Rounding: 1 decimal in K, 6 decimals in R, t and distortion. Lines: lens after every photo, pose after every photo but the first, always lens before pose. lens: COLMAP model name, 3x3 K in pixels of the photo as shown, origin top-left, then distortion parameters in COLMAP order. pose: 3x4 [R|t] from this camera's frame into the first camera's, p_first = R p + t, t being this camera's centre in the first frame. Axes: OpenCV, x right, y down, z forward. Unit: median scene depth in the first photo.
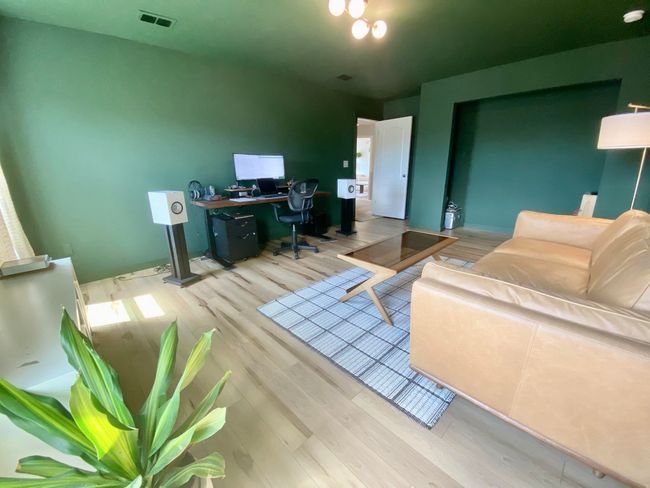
lens RADIAL K [[267.7, 0, 325.8], [0, 267.7, 241.6], [0, 0, 1]] dist [0.019606, -0.000087]
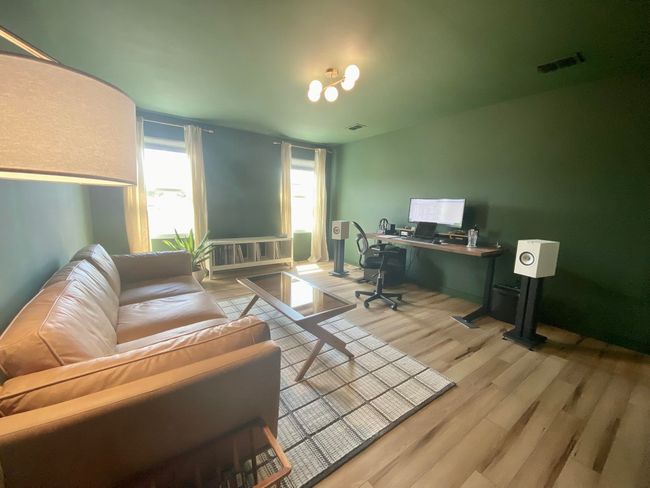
lens RADIAL K [[267.7, 0, 324.6], [0, 267.7, 245.5], [0, 0, 1]] dist [0.019606, -0.000087]
pose [[-0.168488, 0.141046, -0.975560, 0.767999], [-0.315828, 0.929806, 0.188978, -0.221875], [0.933737, 0.339950, -0.112115, 0.786891]]
